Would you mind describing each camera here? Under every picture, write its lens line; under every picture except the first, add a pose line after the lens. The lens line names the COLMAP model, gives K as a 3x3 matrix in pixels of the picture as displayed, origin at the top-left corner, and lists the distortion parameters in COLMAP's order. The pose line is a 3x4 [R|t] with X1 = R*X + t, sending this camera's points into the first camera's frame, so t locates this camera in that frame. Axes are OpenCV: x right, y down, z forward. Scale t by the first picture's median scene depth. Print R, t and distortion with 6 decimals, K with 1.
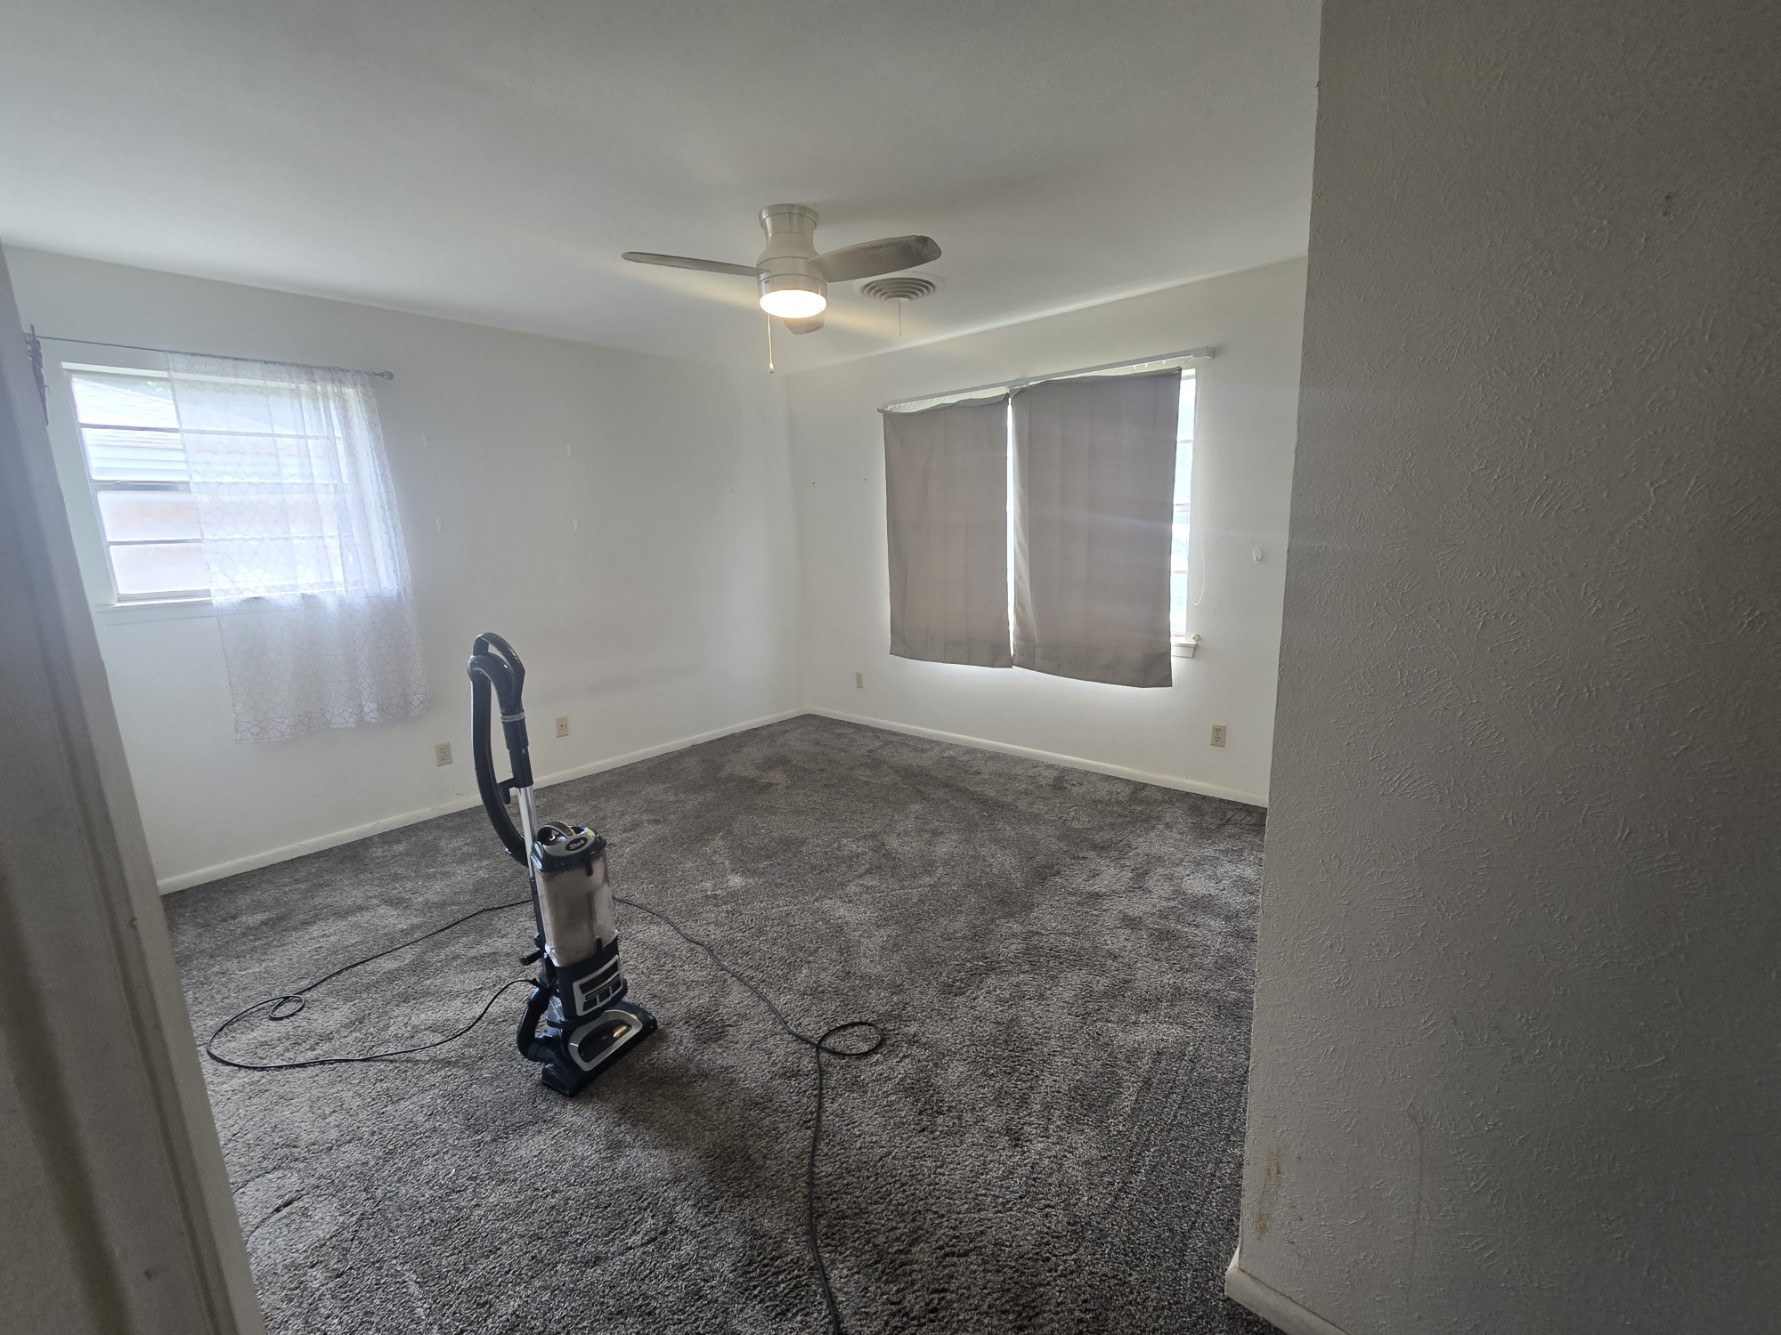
lens RADIAL K [[736.4, 0, 897.6], [0, 736.4, 661.0], [0, 0, 1]] dist [0.001193, -0.000396]
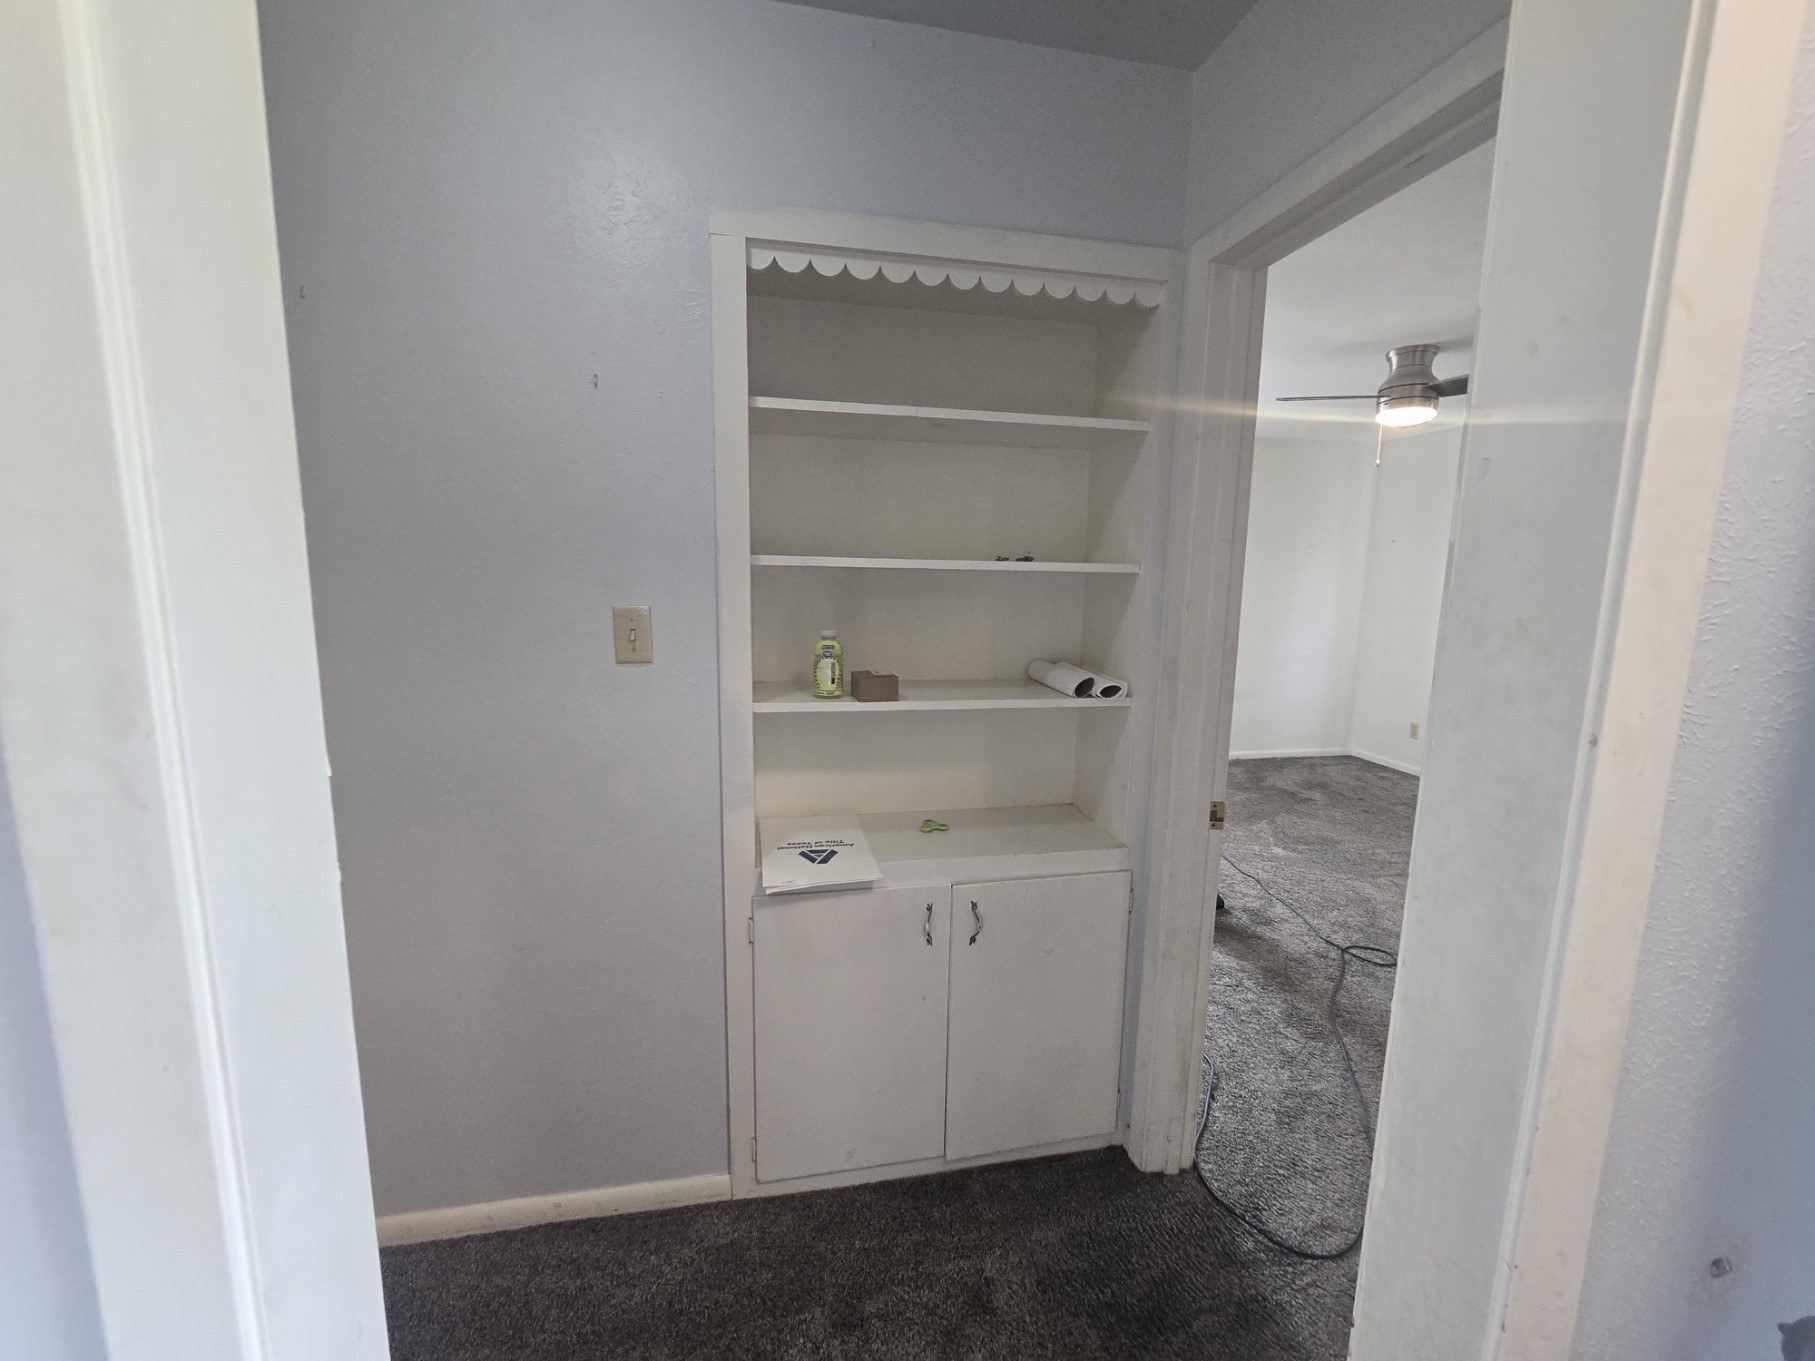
lens RADIAL K [[750.5, 0, 918.0], [0, 750.5, 677.6], [0, 0, 1]] dist [0.001193, -0.000396]
pose [[0.793520, 0.132932, -0.593847, 0.021047], [-0.152924, 0.988094, 0.016842, 0.071484], [0.589016, 0.077449, 0.804401, -0.464226]]
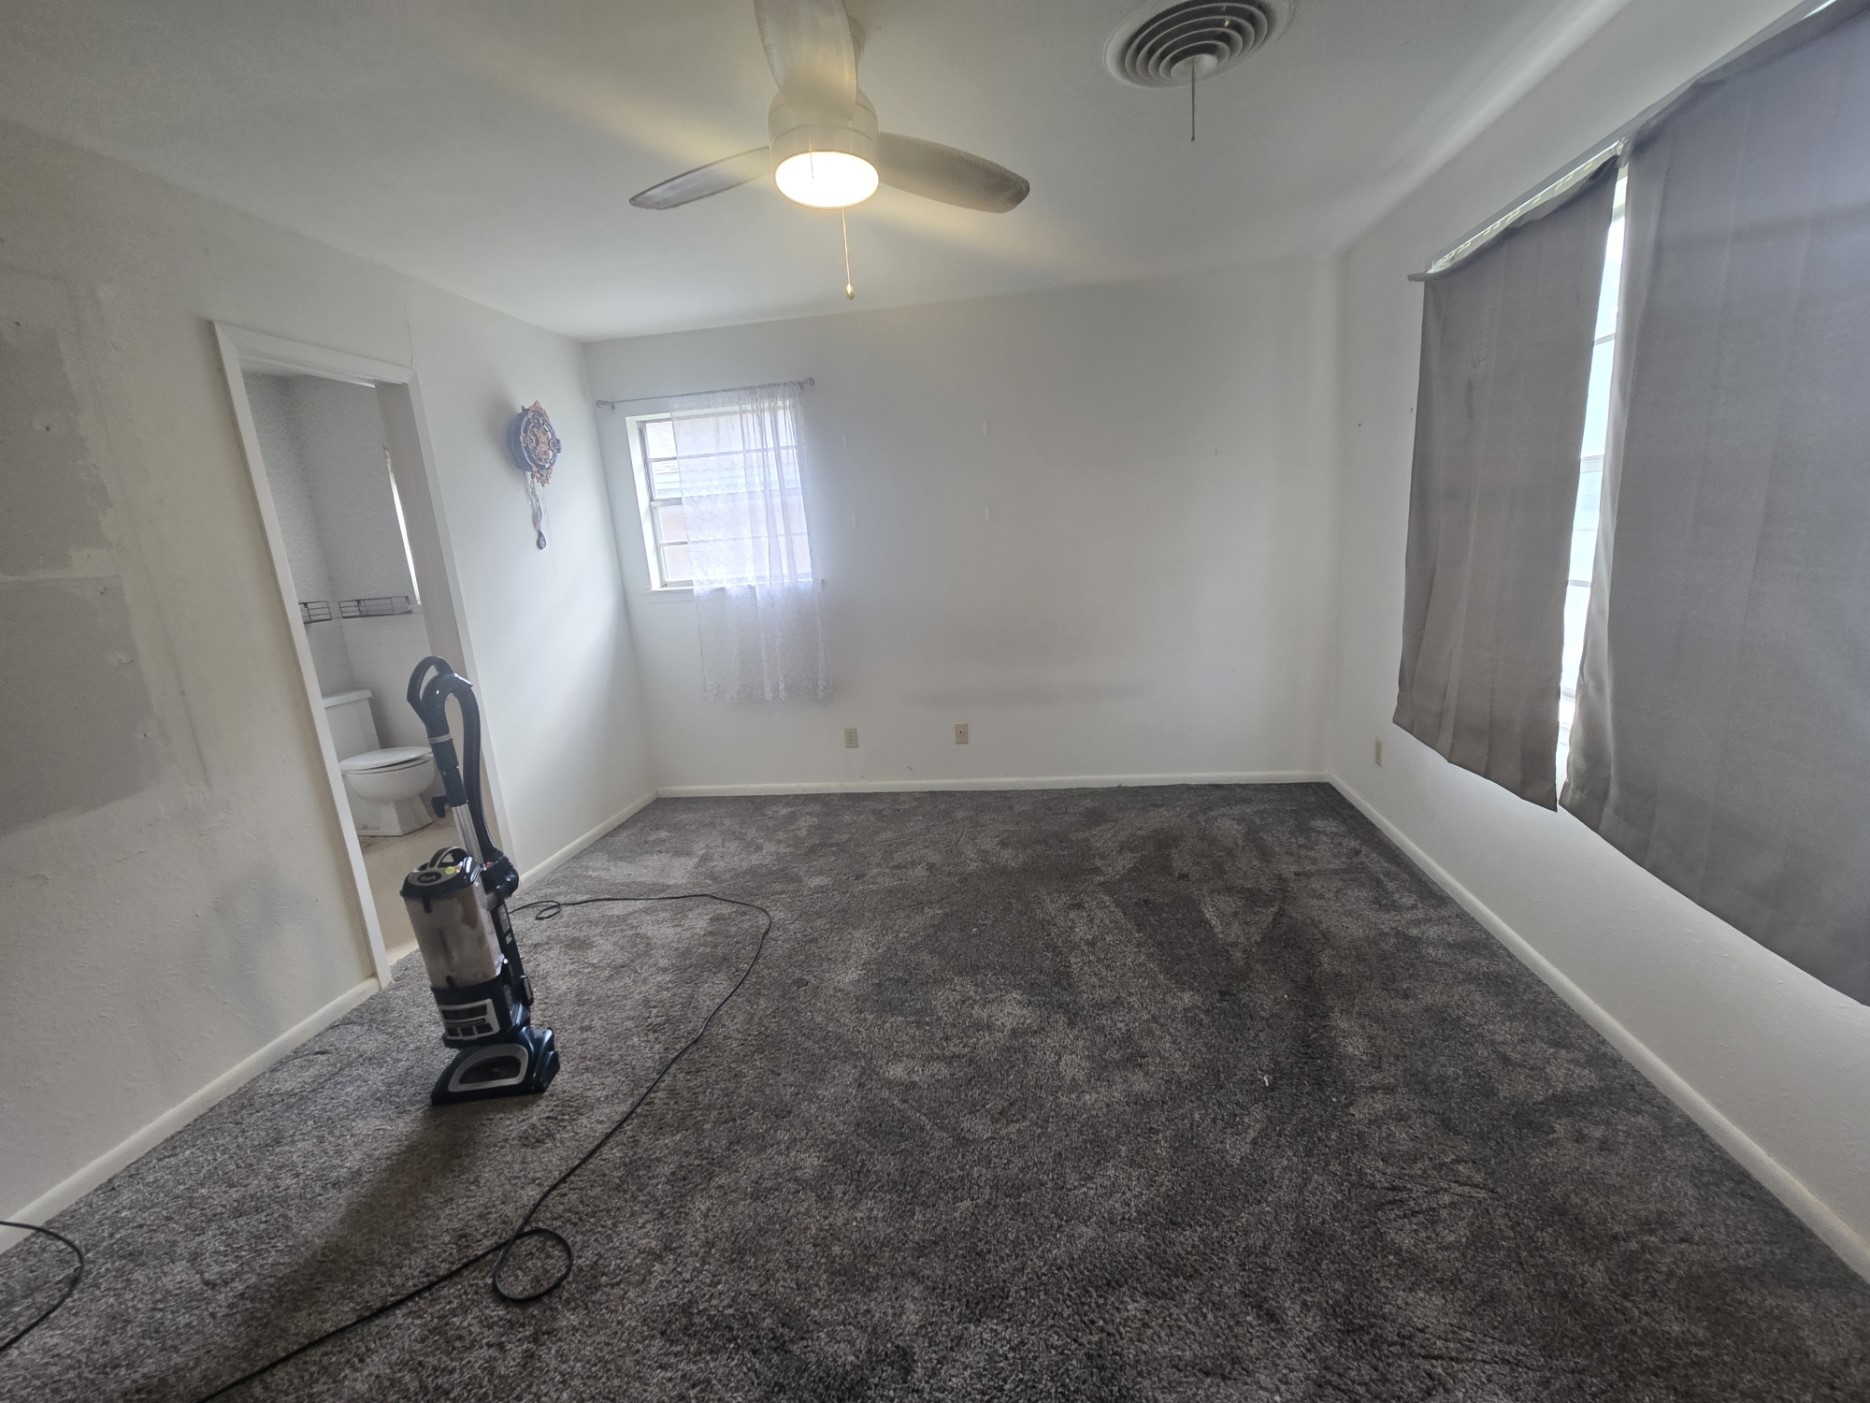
lens RADIAL K [[773.2, 0, 938.4], [0, 773.2, 699.7], [0, 0, 1]] dist [0.001193, -0.000396]
pose [[0.543252, 0.170355, -0.822105, 0.471871], [-0.097496, 0.985374, 0.139761, -0.124892], [0.833890, 0.004226, 0.551915, 0.620496]]
